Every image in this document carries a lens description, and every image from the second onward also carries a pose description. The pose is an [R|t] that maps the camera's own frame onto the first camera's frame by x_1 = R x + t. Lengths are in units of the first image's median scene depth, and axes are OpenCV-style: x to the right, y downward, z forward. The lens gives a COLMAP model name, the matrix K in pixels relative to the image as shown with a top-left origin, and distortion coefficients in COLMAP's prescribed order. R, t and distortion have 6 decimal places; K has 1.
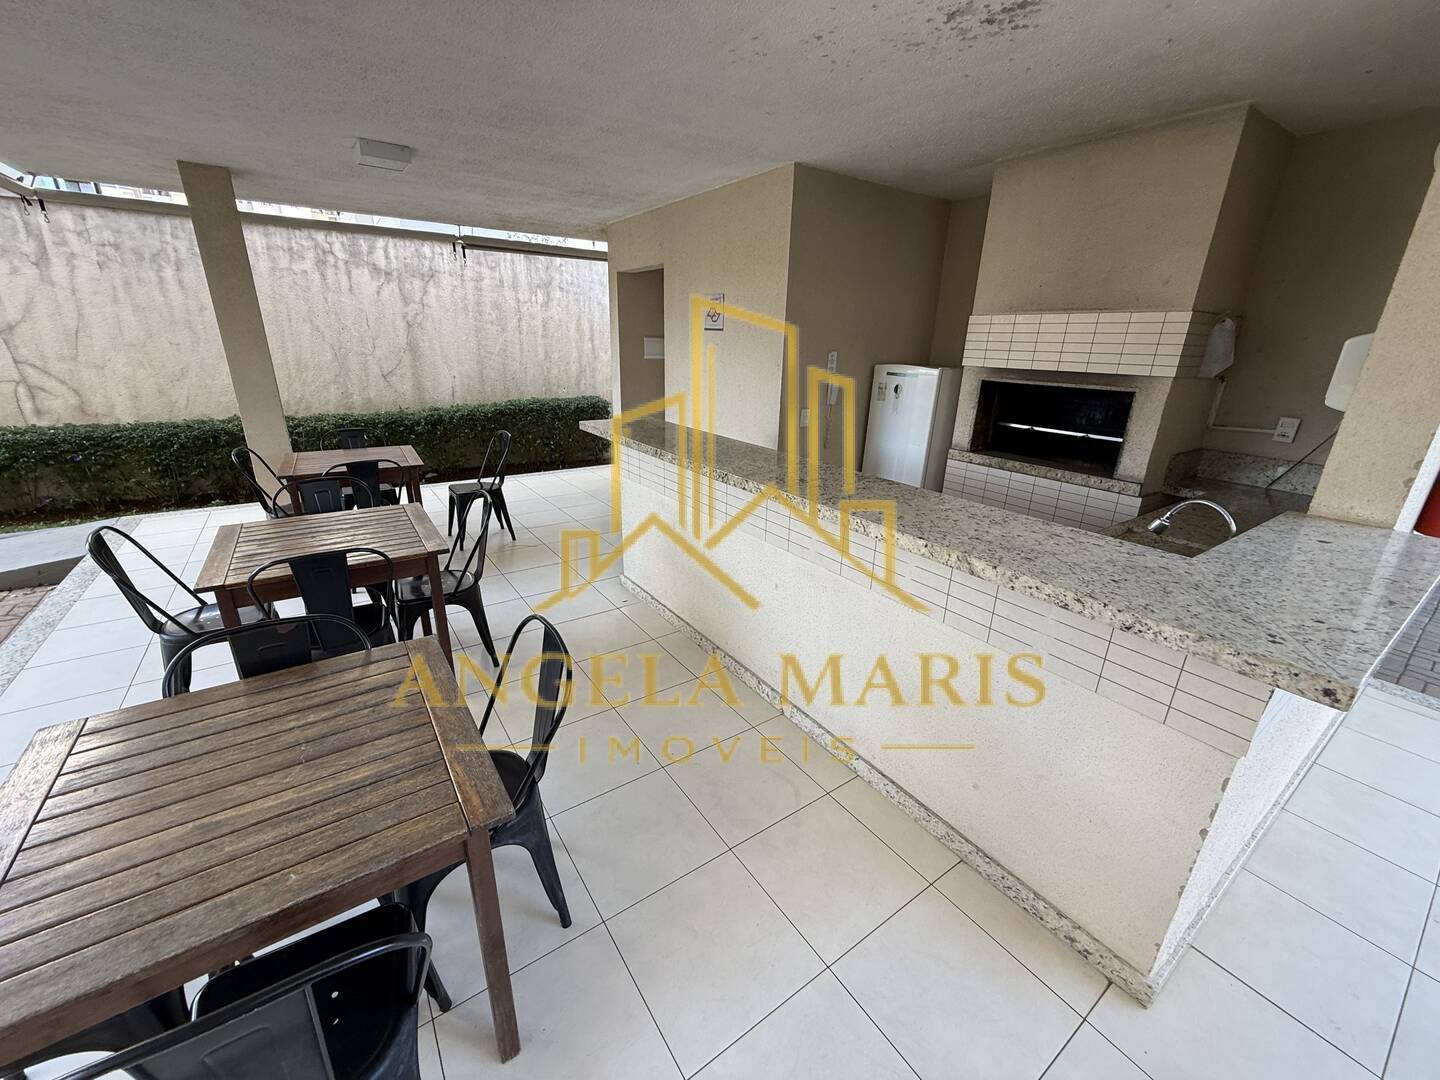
lens RADIAL K [[573.2, 0, 717.1], [0, 573.2, 540.7], [0, 0, 1]] dist [0.001600, -0.000482]
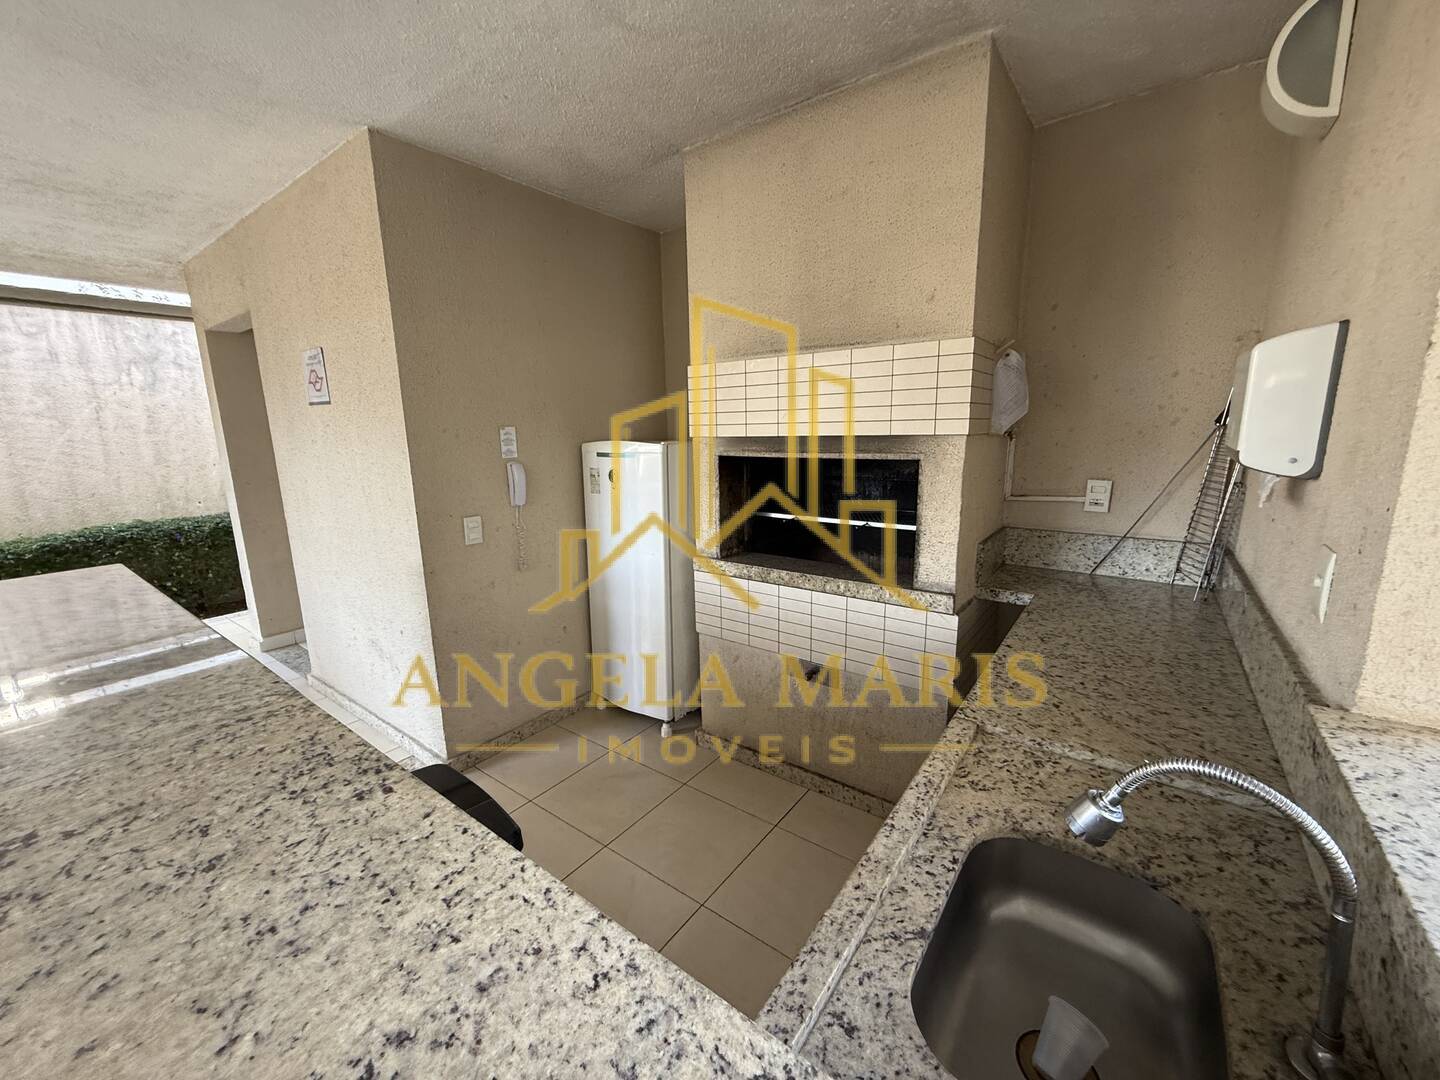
lens RADIAL K [[573.2, 0, 717.1], [0, 573.2, 540.7], [0, 0, 1]] dist [0.001600, -0.000482]
pose [[0.946402, -0.105443, 0.305295, 0.253176], [0.147206, 0.982147, -0.117119, -0.106435], [-0.287496, 0.155783, 0.945028, 0.391051]]
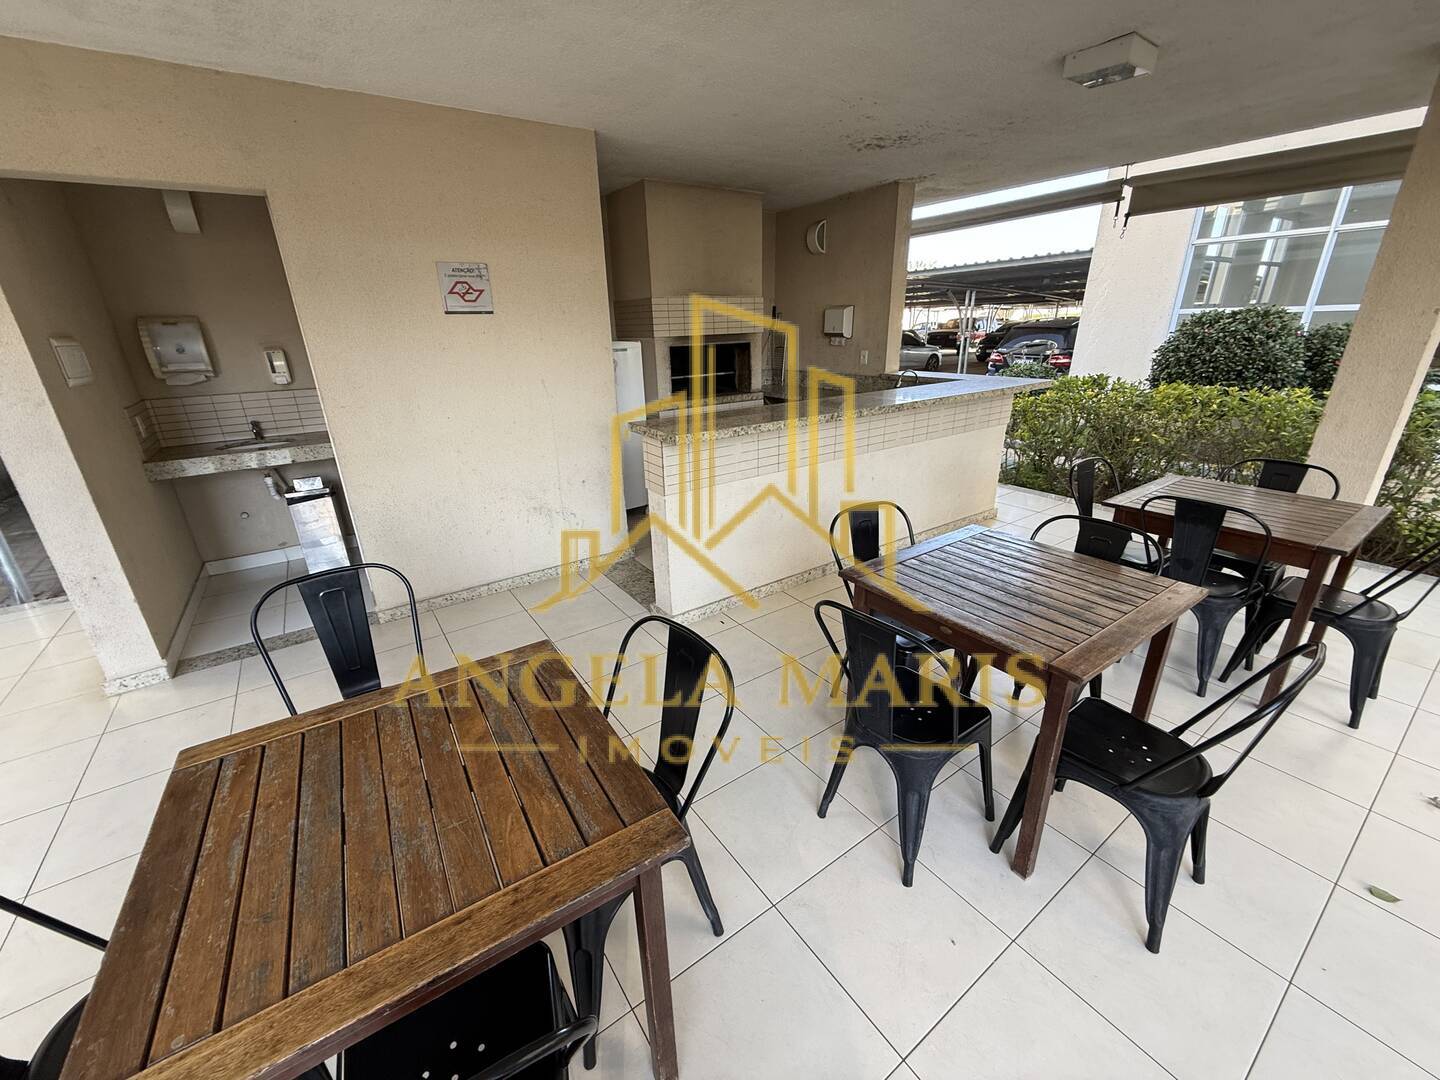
lens RADIAL K [[573.2, 0, 717.1], [0, 573.2, 540.7], [0, 0, 1]] dist [0.001600, -0.000482]
pose [[-0.003715, -0.377659, 0.925937, -0.990823], [0.361234, 0.862912, 0.353402, -0.337738], [-0.932468, 0.335793, 0.133218, 0.912634]]
